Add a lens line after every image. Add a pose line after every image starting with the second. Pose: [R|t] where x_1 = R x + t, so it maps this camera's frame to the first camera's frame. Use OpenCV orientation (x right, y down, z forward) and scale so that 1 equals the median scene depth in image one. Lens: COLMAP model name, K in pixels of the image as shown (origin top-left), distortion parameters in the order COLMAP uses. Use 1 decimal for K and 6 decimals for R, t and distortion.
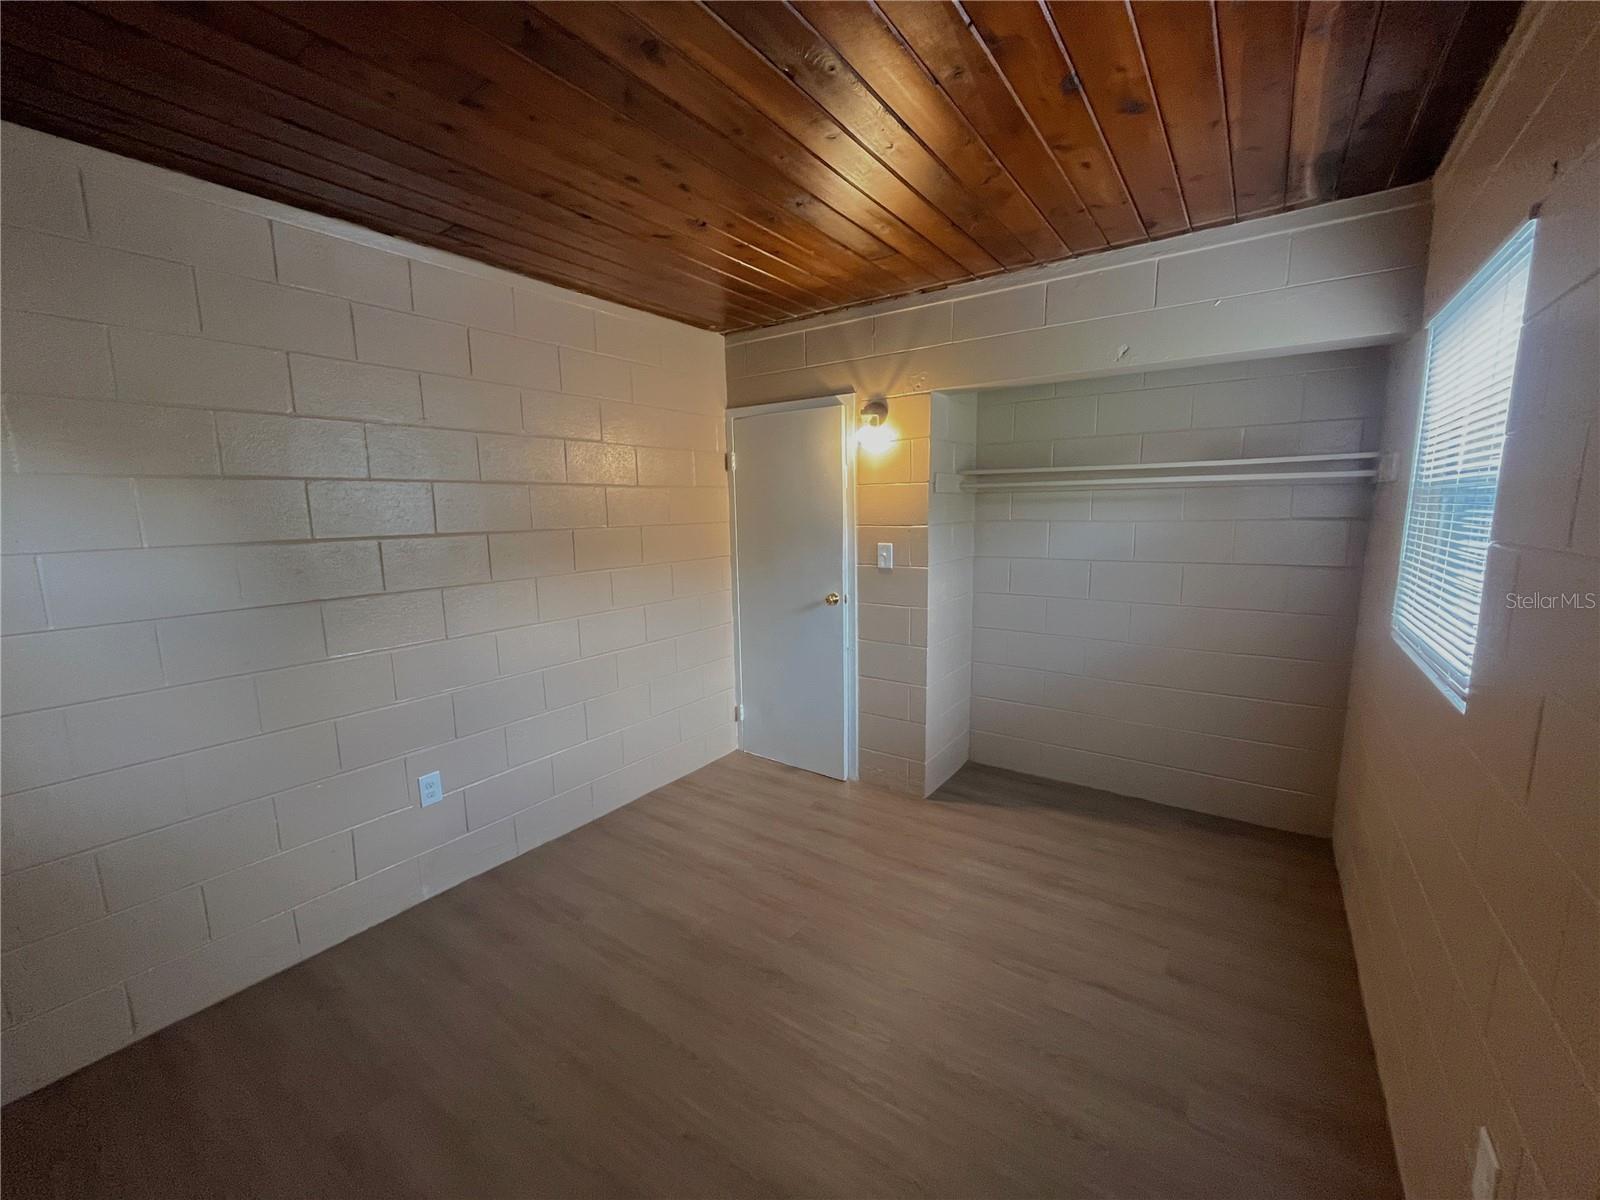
lens RADIAL K [[646.3, 0, 795.8], [0, 646.3, 603.0], [0, 0, 1]] dist [-0.000247, 0.000129]
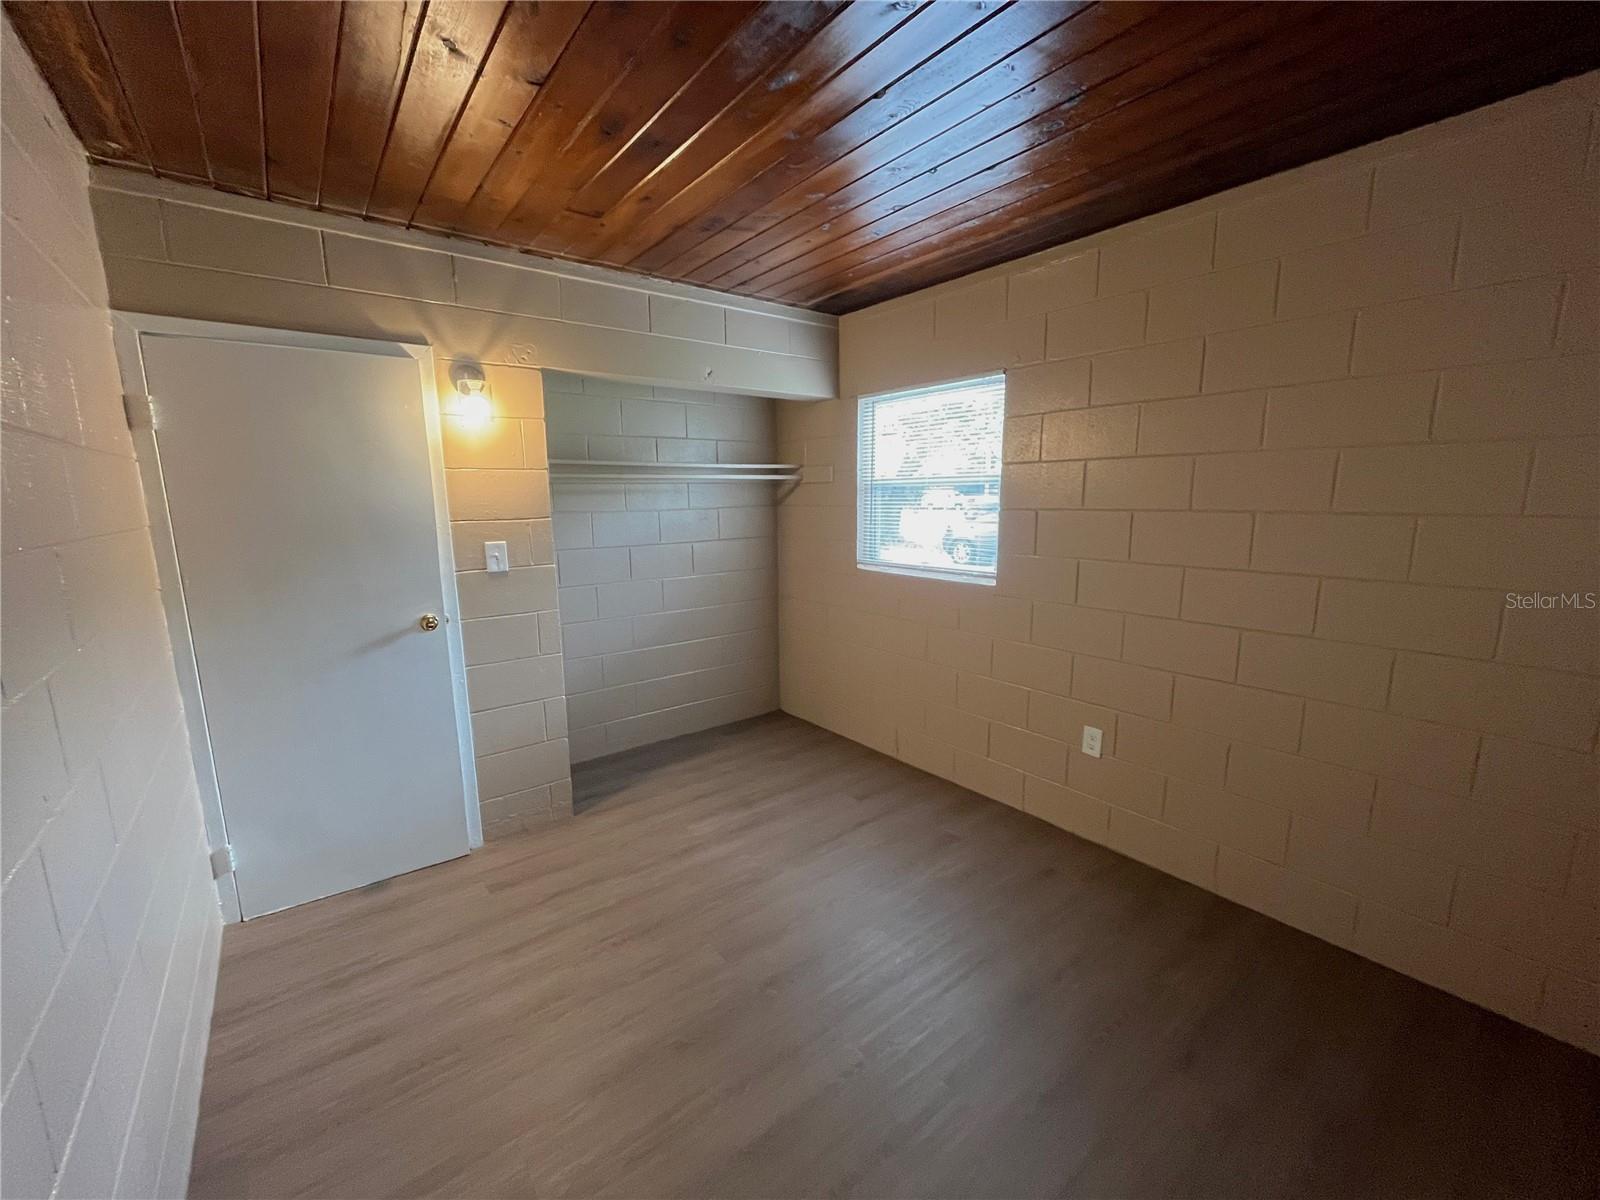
lens RADIAL K [[650.0, 0, 792.2], [0, 650.0, 600.6], [0, 0, 1]] dist [-0.000697, -0.000119]
pose [[0.288668, -0.145215, 0.946353, -0.551960], [0.148445, 0.983266, 0.105598, -0.050073], [-0.945851, 0.109999, 0.305394, 0.401808]]
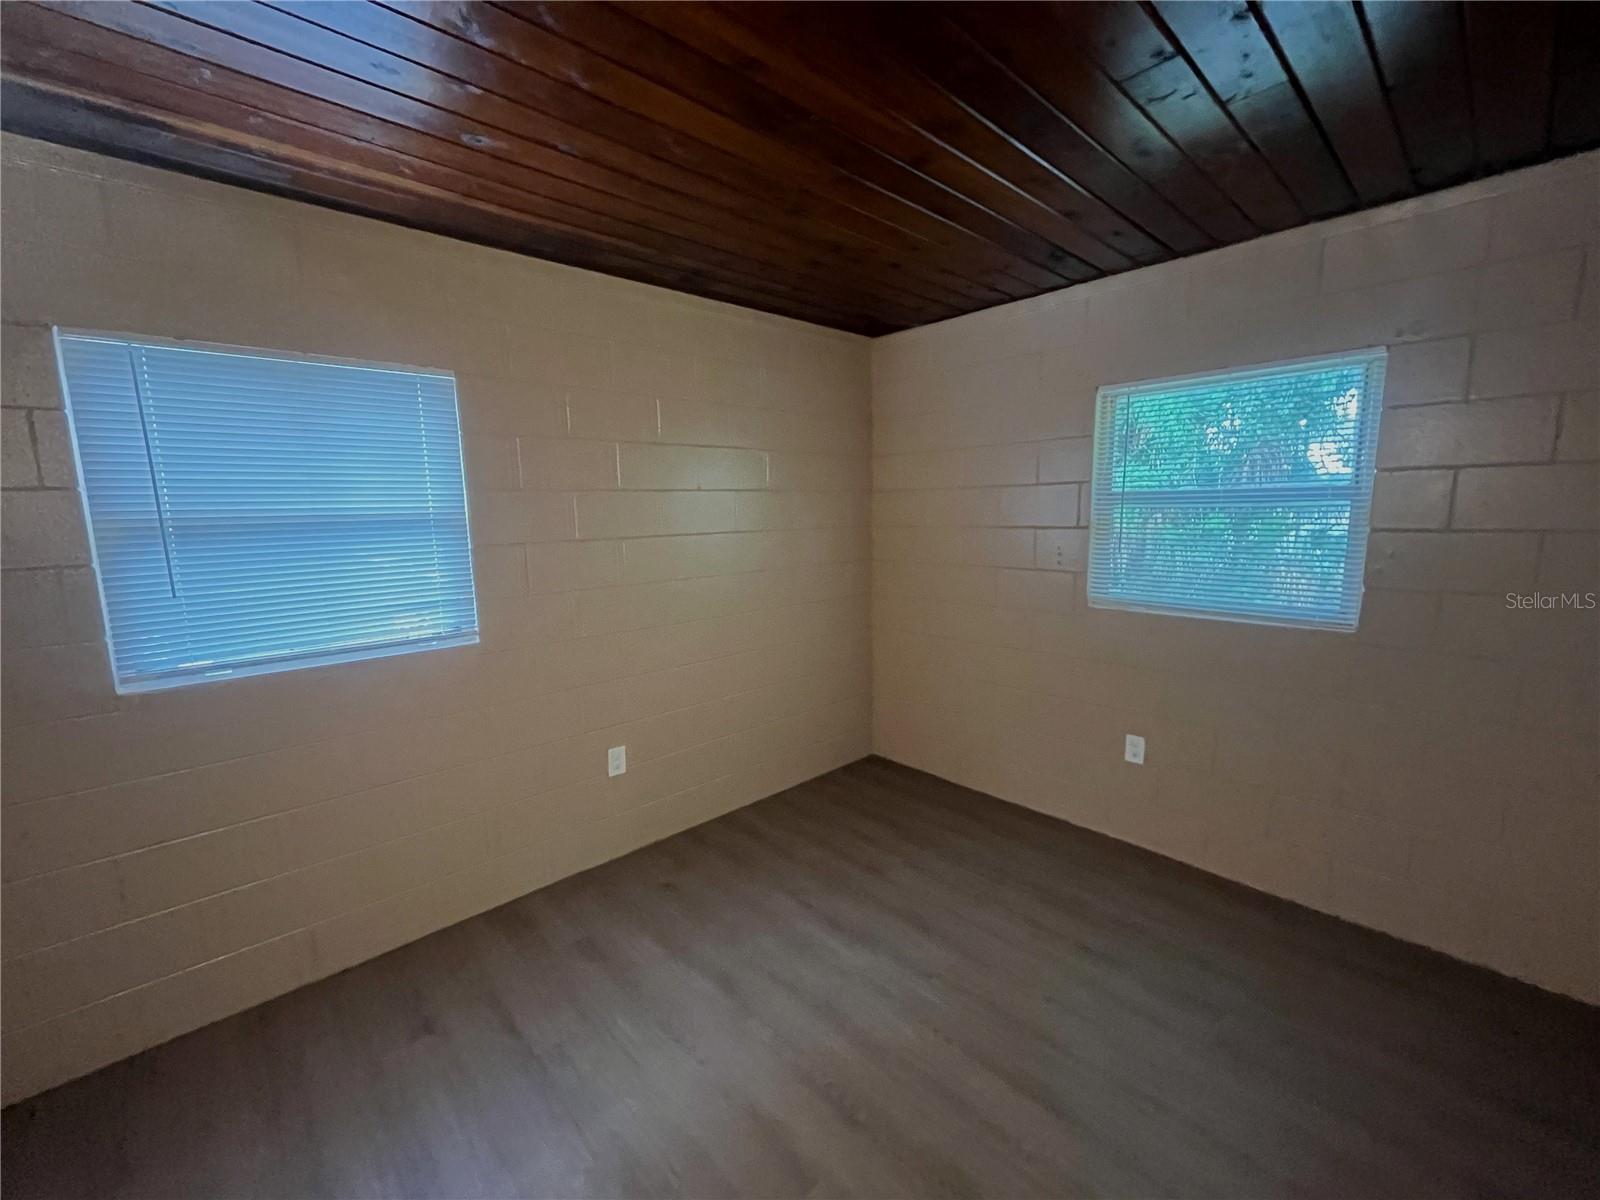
lens RADIAL K [[646.3, 0, 795.8], [0, 646.3, 603.0], [0, 0, 1]] dist [-0.000247, 0.000129]
pose [[-0.977177, 0.005039, 0.212367, -0.089419], [0.066263, 0.957069, 0.282186, -0.157884], [-0.201828, 0.289818, -0.935559, 1.015272]]
